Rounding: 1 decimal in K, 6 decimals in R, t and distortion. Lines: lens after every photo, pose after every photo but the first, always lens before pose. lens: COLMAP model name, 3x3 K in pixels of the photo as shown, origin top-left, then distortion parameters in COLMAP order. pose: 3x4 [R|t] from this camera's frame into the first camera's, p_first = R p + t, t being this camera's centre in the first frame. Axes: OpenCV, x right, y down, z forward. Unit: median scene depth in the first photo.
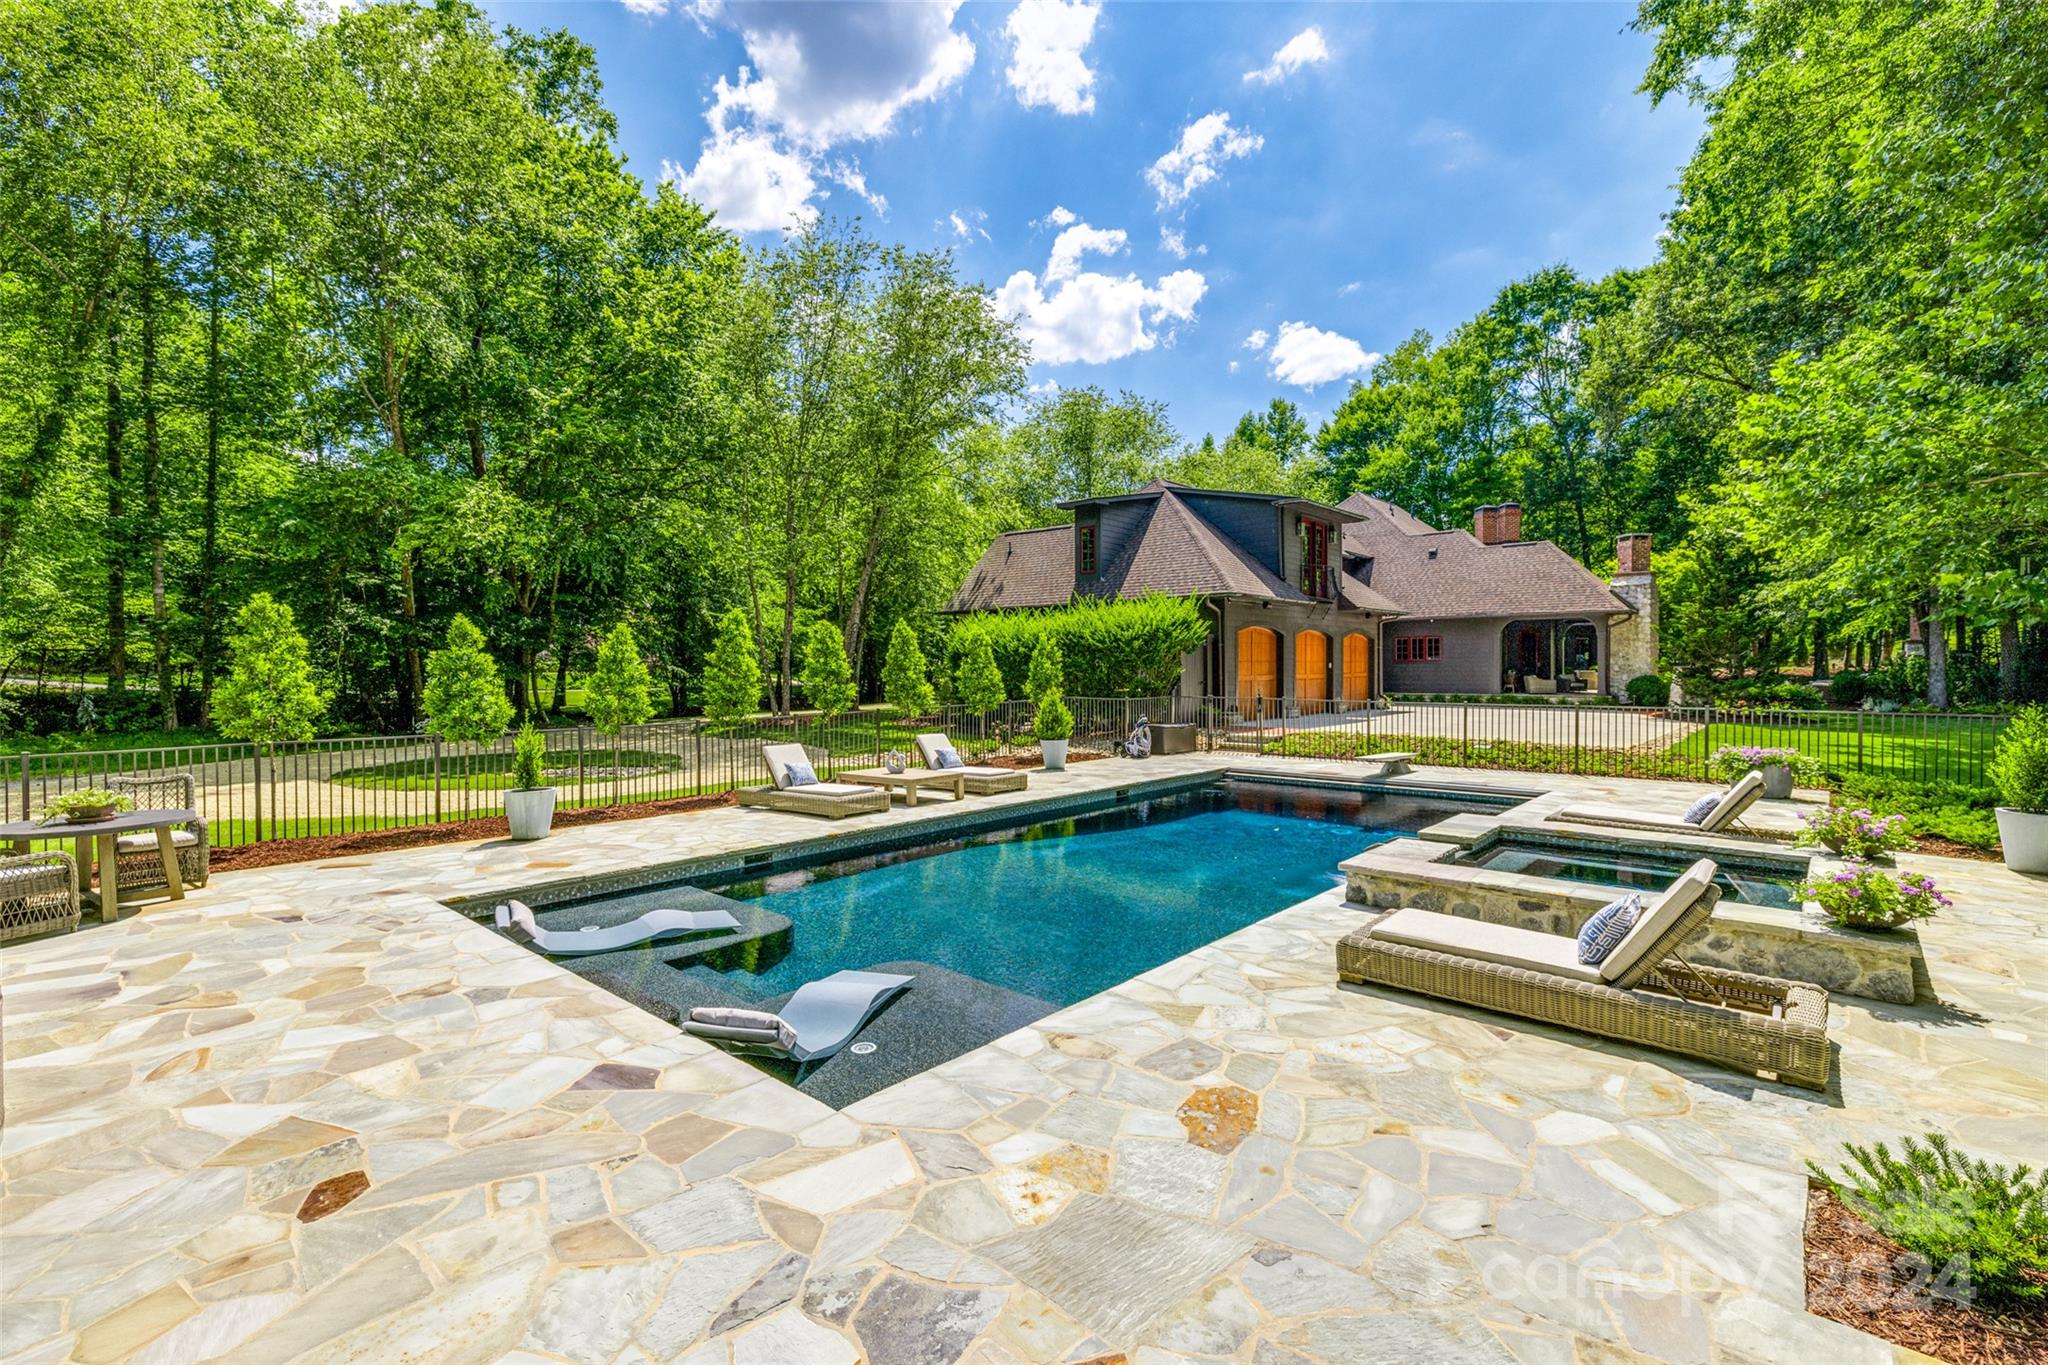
lens RADIAL K [[931.8, 0, 1014.9], [0, 931.8, 677.0], [0, 0, 1]] dist [0.004105, 0.000686]
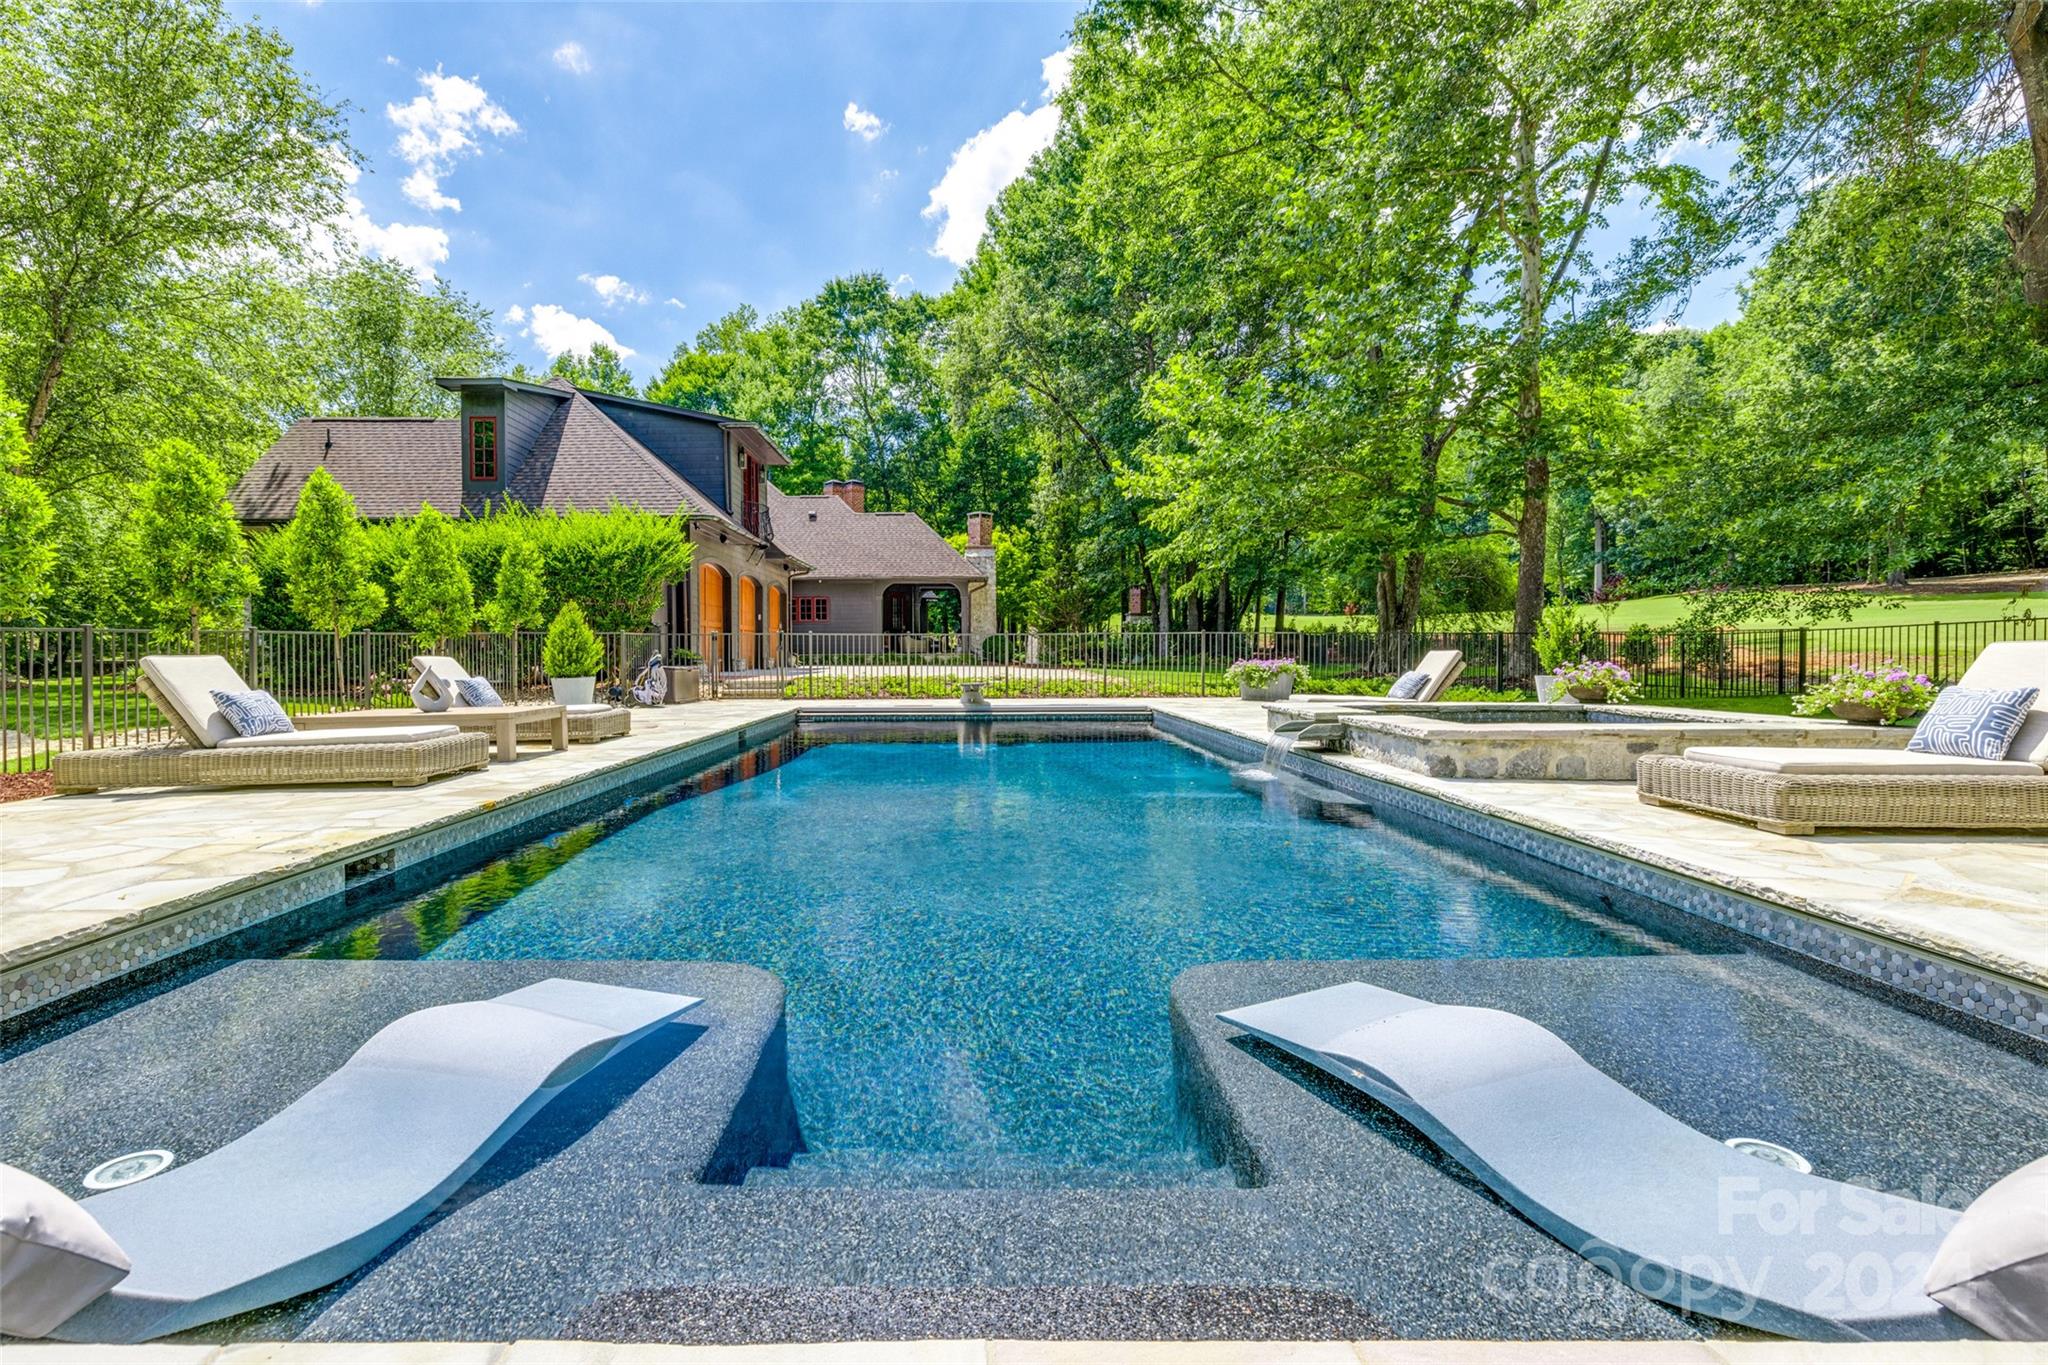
lens RADIAL K [[931.8, 0, 987.3], [0, 931.8, 675.9], [0, 0, 1]] dist [0.004105, 0.000686]
pose [[0.742358, -0.015954, 0.669814, -0.109395], [0.008239, 0.999858, 0.014683, 0.032875], [-0.669953, -0.005381, 0.742384, 0.157158]]
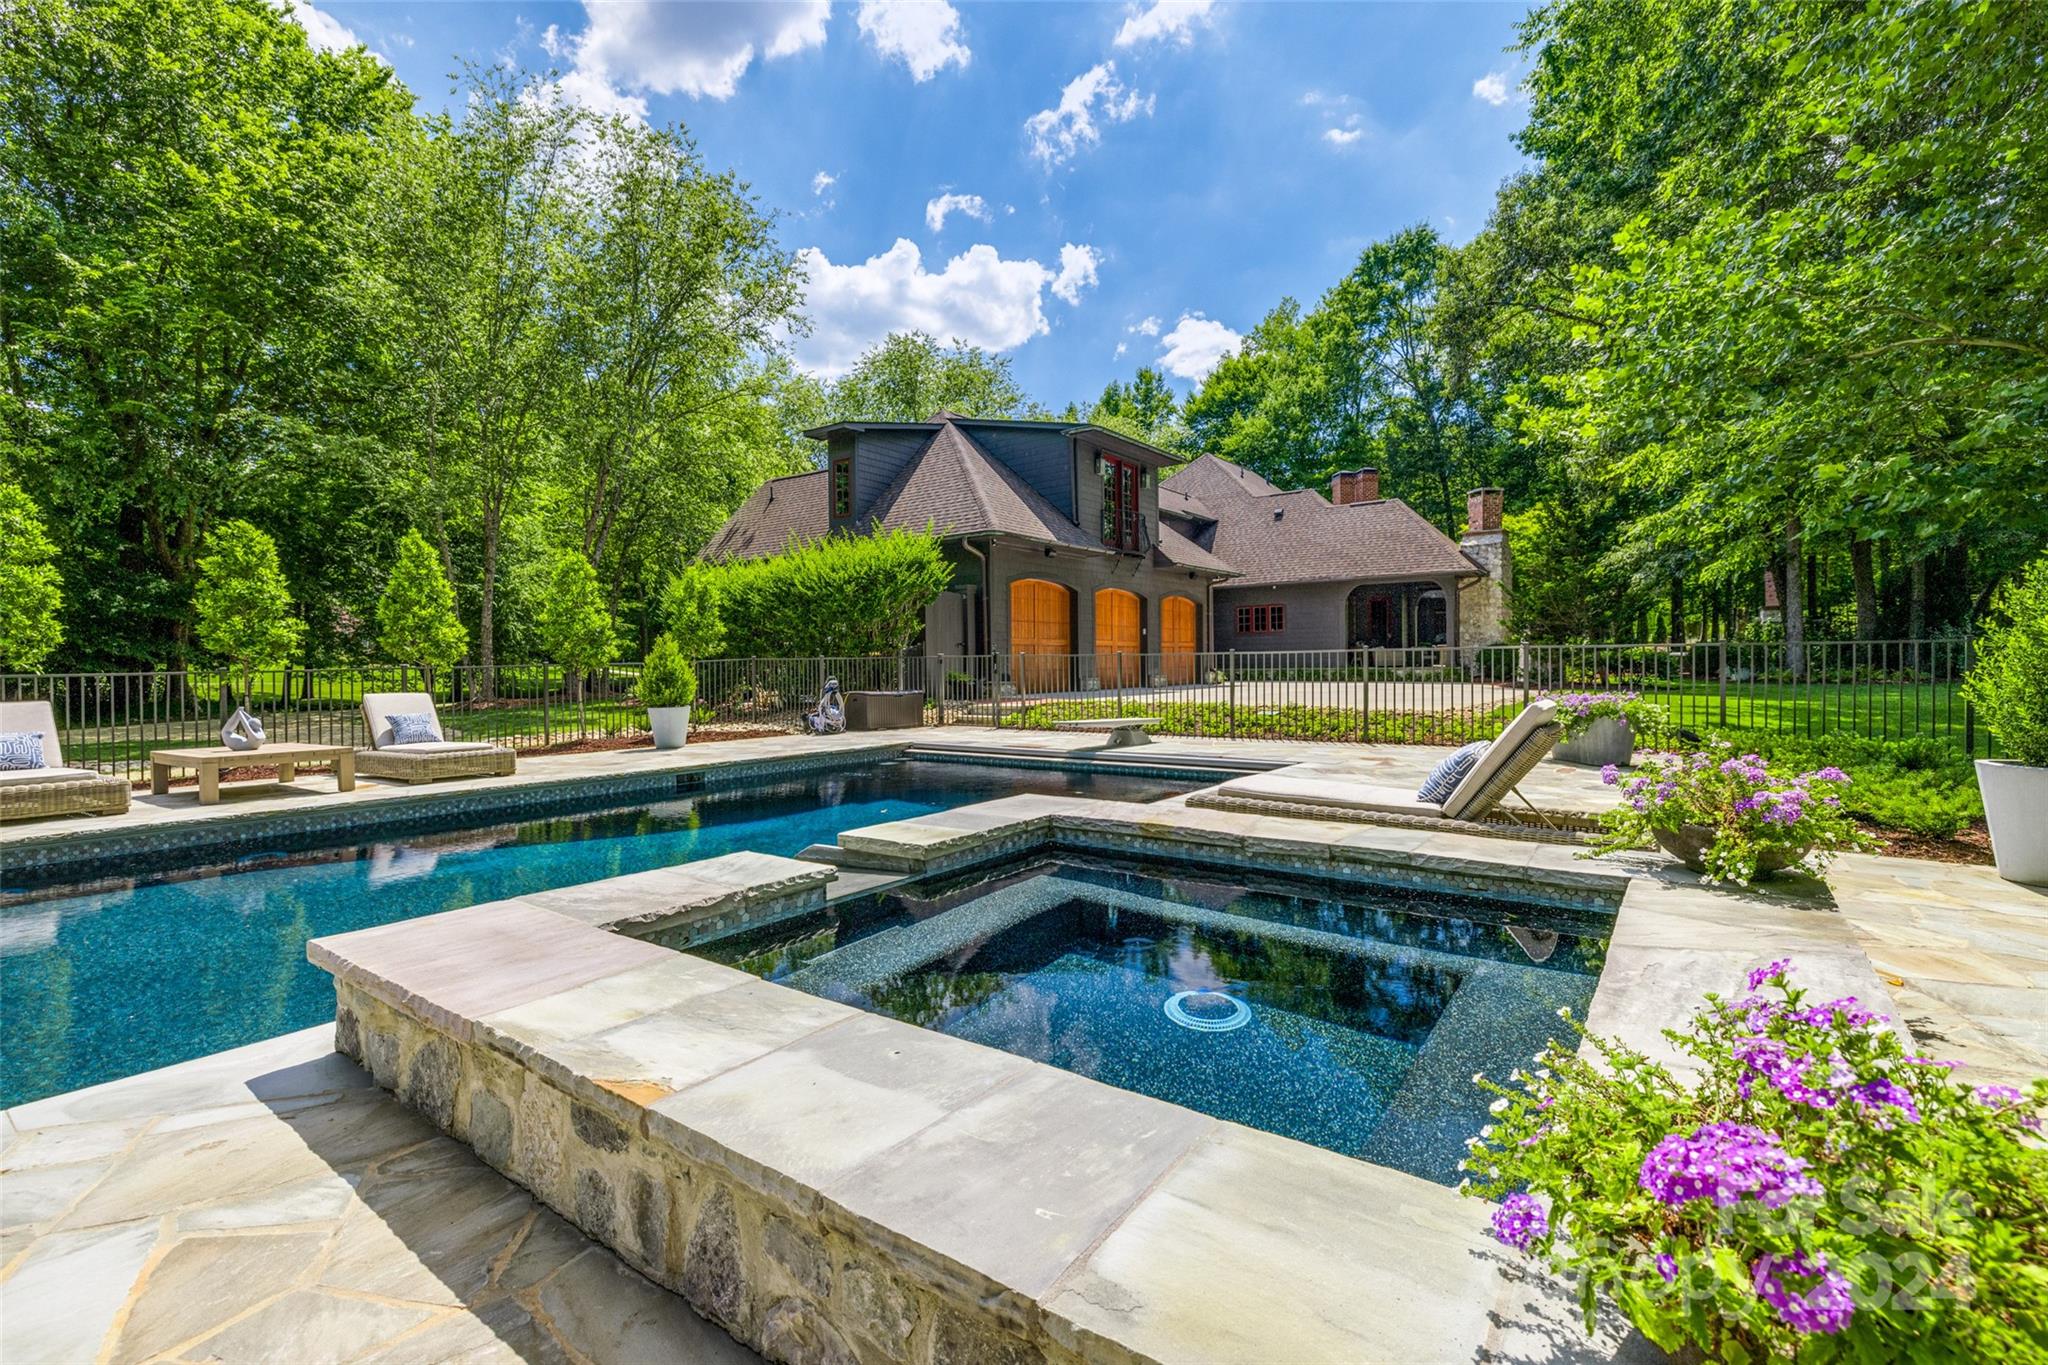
lens RADIAL K [[931.8, 0, 1015.6], [0, 931.8, 676.3], [0, 0, 1]] dist [0.004105, 0.000686]
pose [[0.995673, -0.007706, 0.092603, 0.135027], [0.007574, 0.999970, 0.001776, 0.025238], [-0.092614, -0.001067, 0.995702, 0.152830]]
